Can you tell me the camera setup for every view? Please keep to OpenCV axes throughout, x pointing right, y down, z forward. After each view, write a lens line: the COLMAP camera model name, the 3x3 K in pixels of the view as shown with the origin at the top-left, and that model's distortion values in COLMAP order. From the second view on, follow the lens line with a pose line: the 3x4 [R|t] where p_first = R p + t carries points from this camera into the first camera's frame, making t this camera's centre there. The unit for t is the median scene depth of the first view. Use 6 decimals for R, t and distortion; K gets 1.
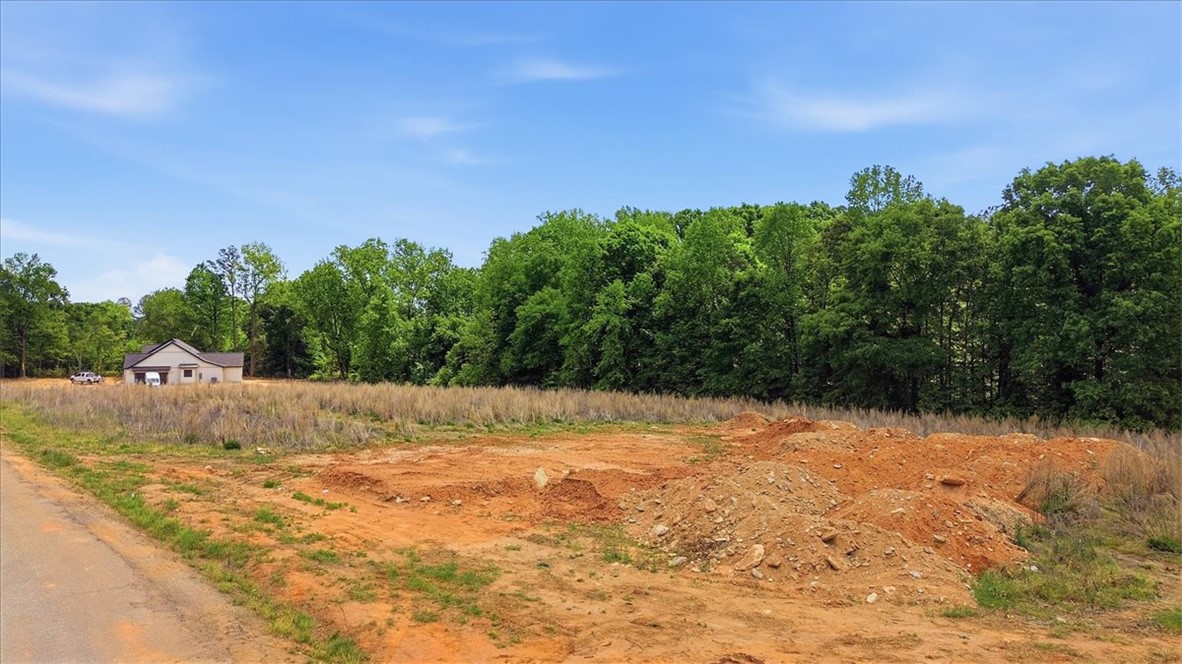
lens RADIAL K [[833.4, 0, 591.0], [0, 833.4, 332.0], [0, 0, 1]] dist [0.067688, -0.069079]
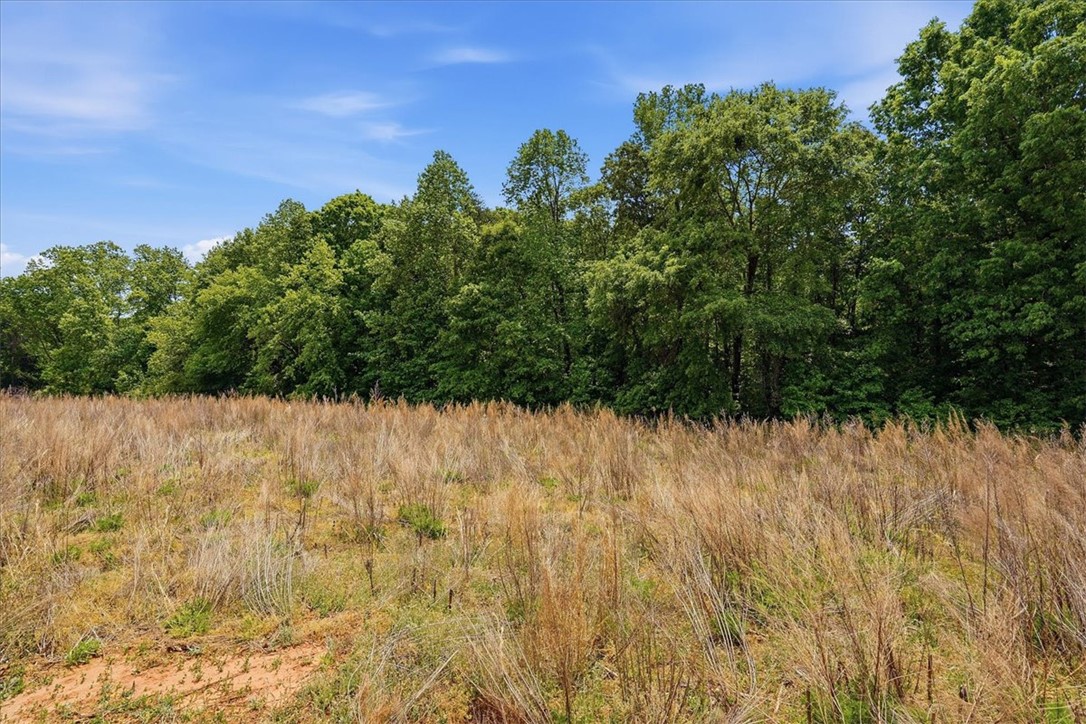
lens RADIAL K [[502.0, 0, 543.0], [0, 502.0, 362.0], [0, 0, 1]] dist [-0.073573, 0.033658]
pose [[0.968089, -0.019146, 0.249873, 0.096536], [0.017494, 0.999808, 0.008832, 0.034701], [-0.249994, -0.004179, 0.968238, 0.491613]]
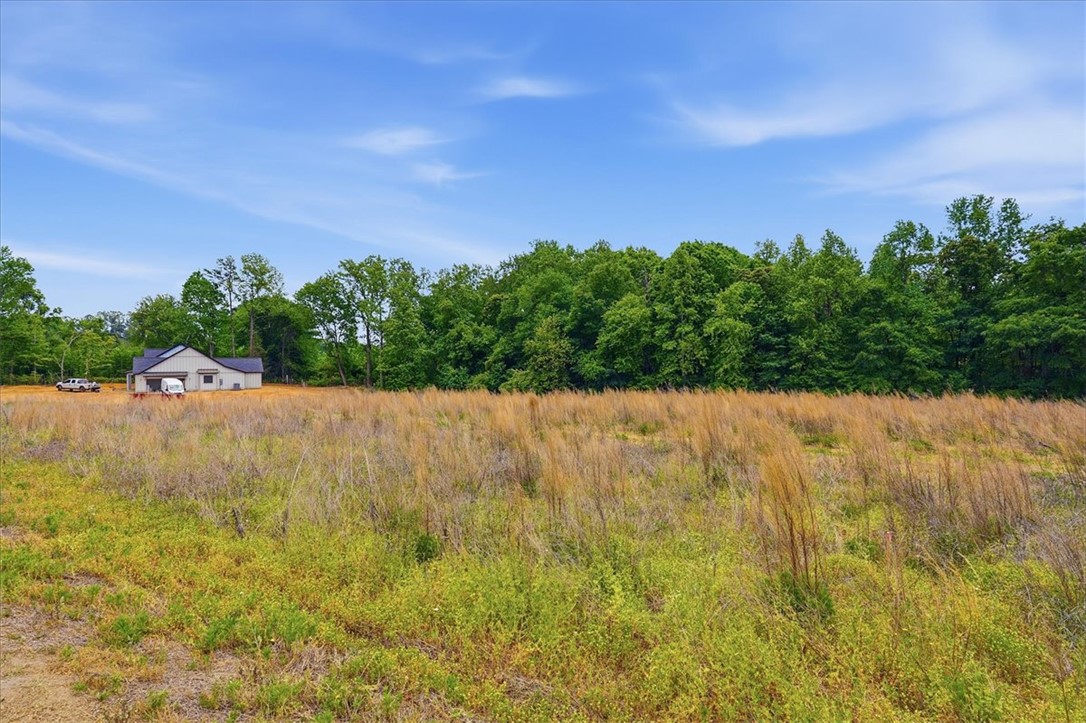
lens RADIAL K [[508.2, 0, 543.0], [0, 508.2, 361.5], [0, 0, 1]] dist [-0.059667, 0.026508]
pose [[0.956067, 0.003174, 0.293130, -0.340270], [-0.008053, 0.999848, 0.015439, 0.021111], [-0.293036, -0.017122, 0.955948, 0.431785]]
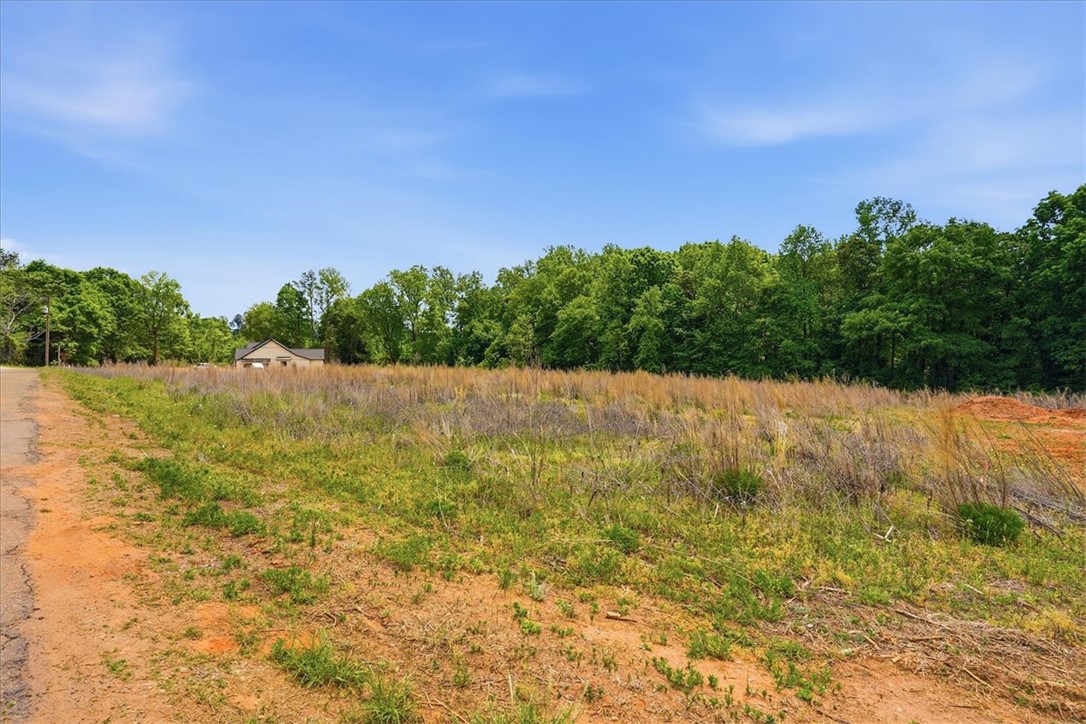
lens RADIAL K [[508.2, 0, 543.0], [0, 508.2, 362.0], [0, 0, 1]] dist [-0.059667, 0.026508]
pose [[0.997348, 0.005385, 0.072578, -0.164926], [-0.007840, 0.999405, 0.033589, 0.020254], [-0.072354, -0.034068, 0.996797, 0.247252]]
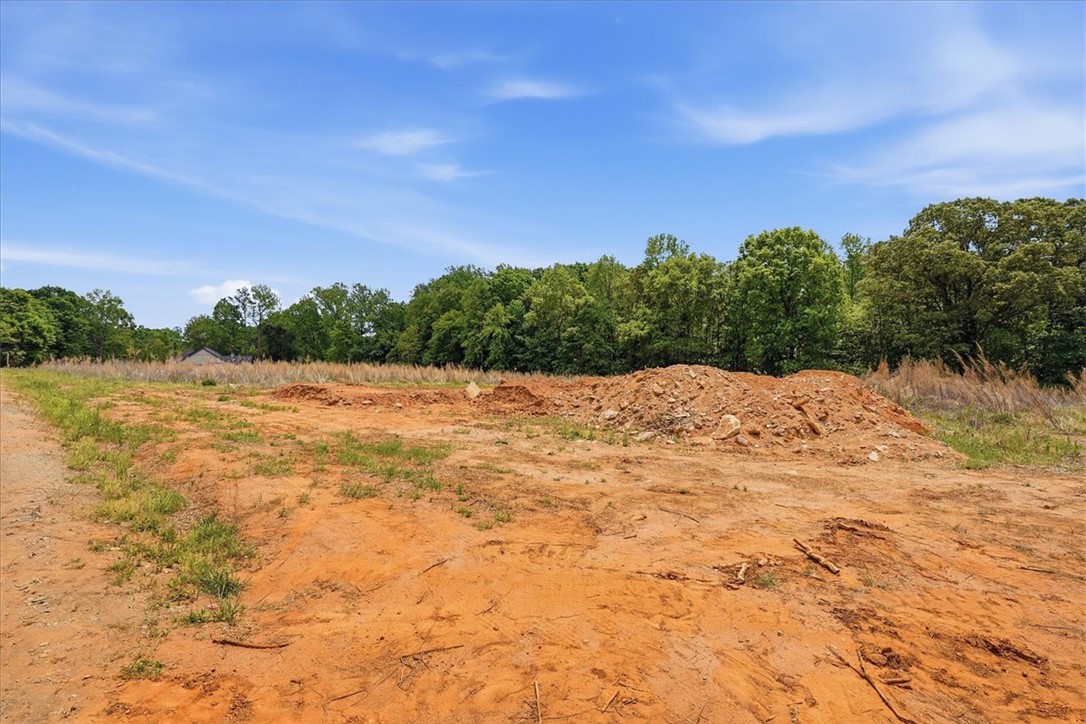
lens RADIAL K [[502.0, 0, 543.0], [0, 502.0, 362.0], [0, 0, 1]] dist [-0.073573, 0.033658]
pose [[0.991174, -0.003167, 0.132528, -0.011249], [0.000698, 0.999825, 0.018676, 0.024930], [-0.132564, -0.018418, 0.991003, 0.064464]]
